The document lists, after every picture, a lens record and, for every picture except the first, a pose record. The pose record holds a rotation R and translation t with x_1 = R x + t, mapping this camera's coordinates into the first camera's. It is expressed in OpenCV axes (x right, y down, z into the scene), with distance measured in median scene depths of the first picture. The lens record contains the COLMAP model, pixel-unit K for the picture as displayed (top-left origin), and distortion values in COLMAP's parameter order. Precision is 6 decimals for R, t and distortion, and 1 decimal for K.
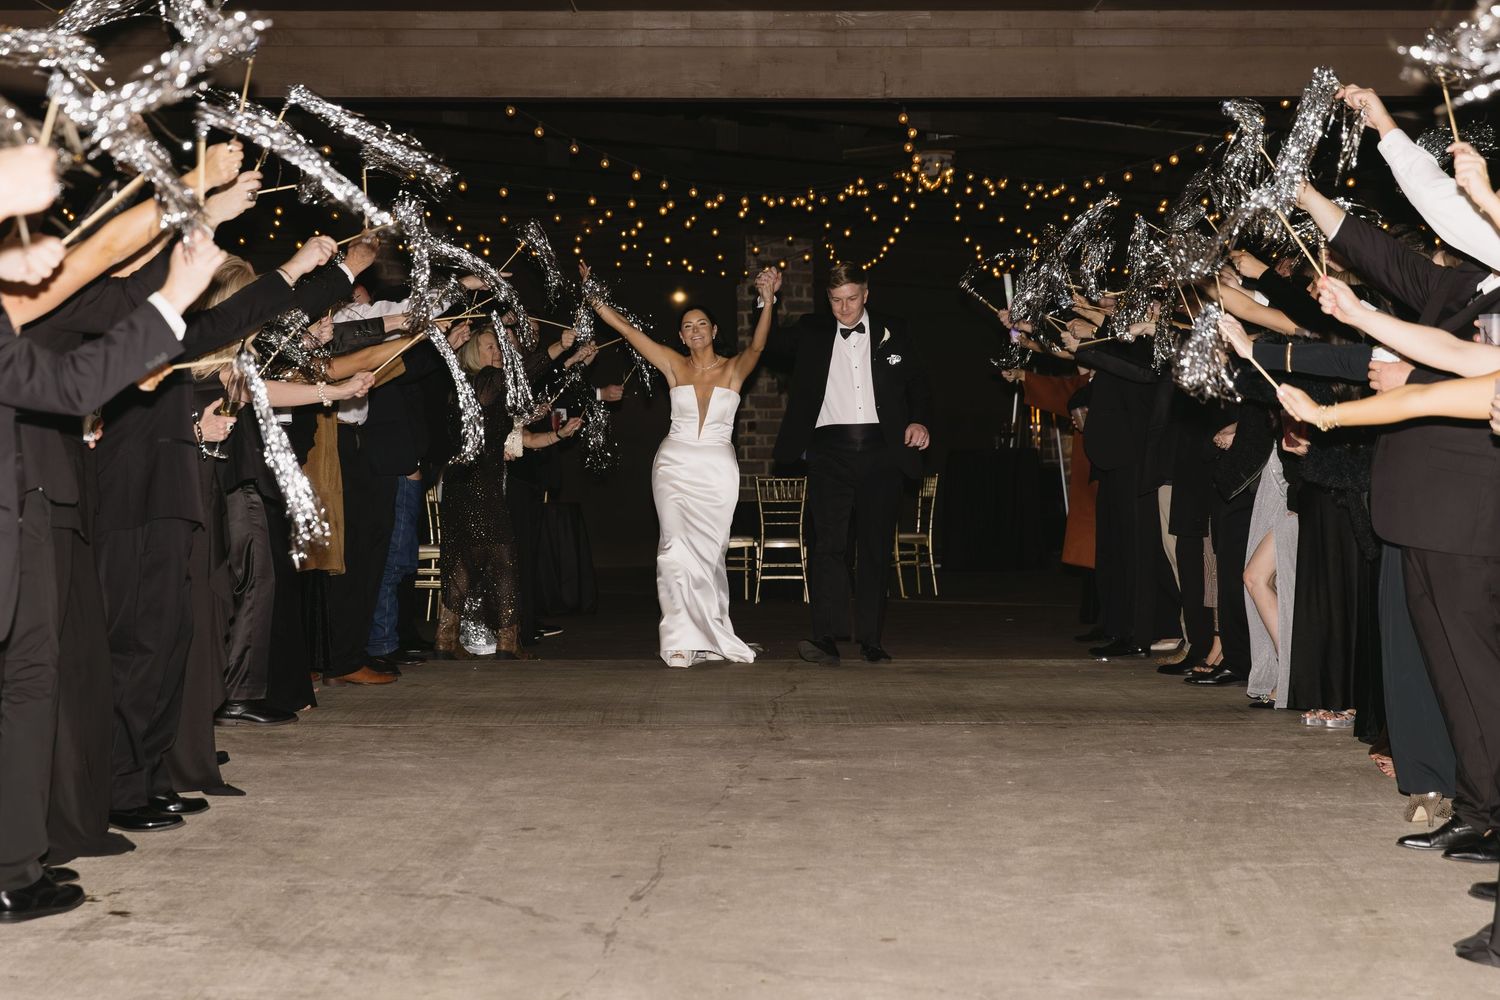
lens RADIAL K [[2979.9, 0, 750.0], [0, 2979.9, 500.0], [0, 0, 1]] dist [0.117262, 0.012232]
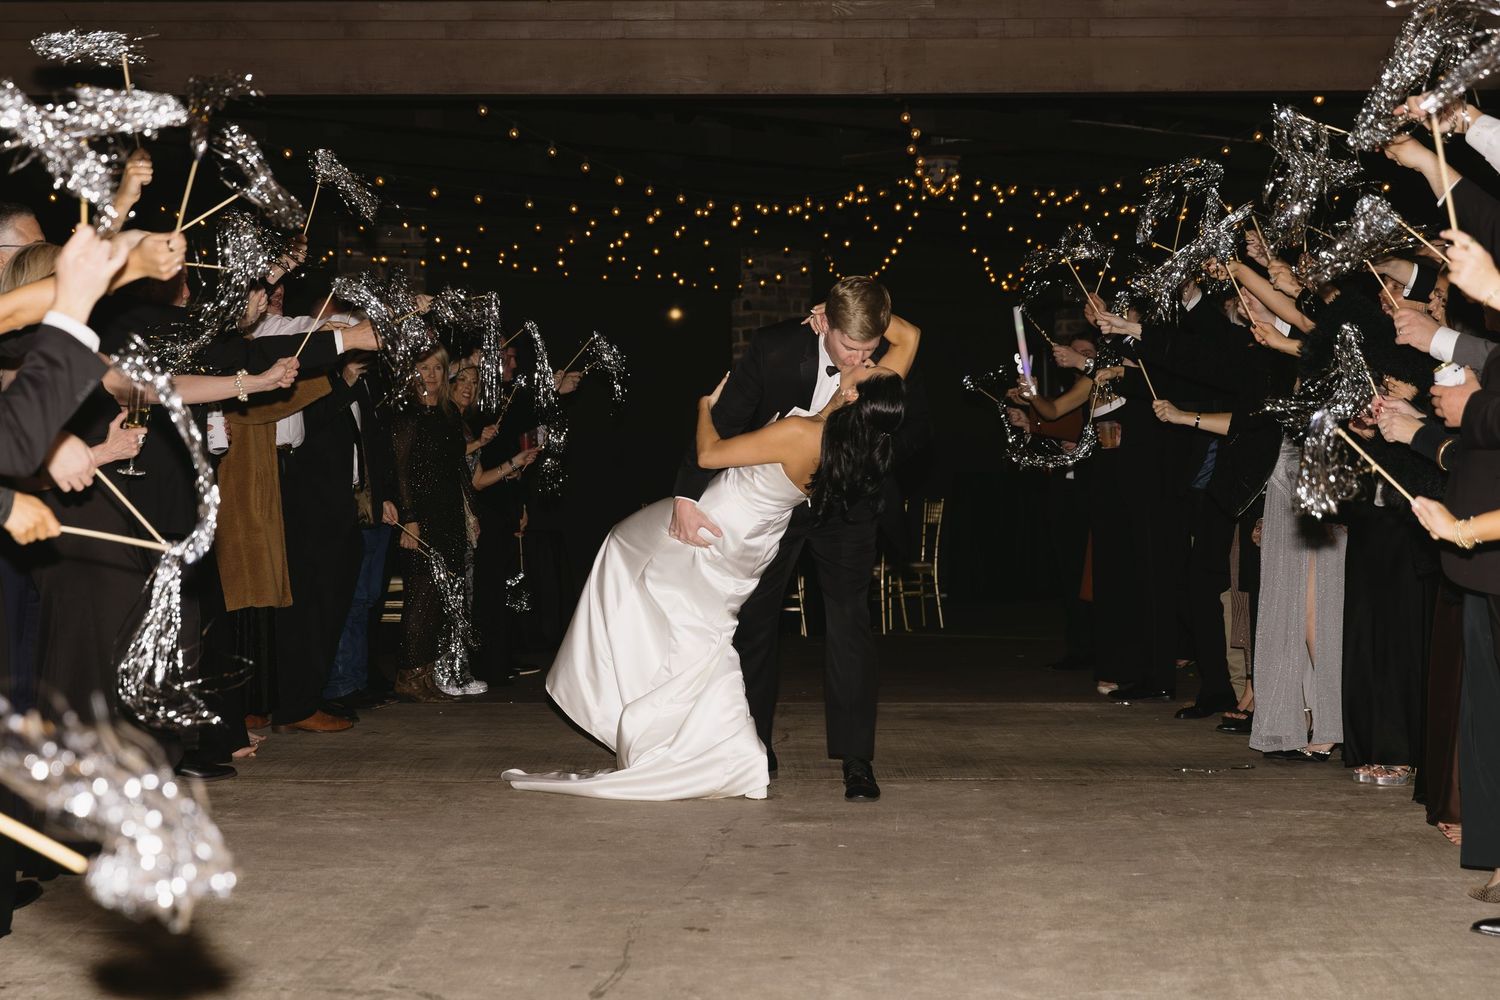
lens RADIAL K [[2979.9, 0, 750.0], [0, 2979.9, 500.0], [0, 0, 1]] dist [0.117262, 0.012232]
pose [[0.999998, -0.000963, -0.001879, 0.007509], [0.000950, 0.999975, -0.006950, -0.004040], [0.001885, 0.006948, 0.999974, 0.119141]]
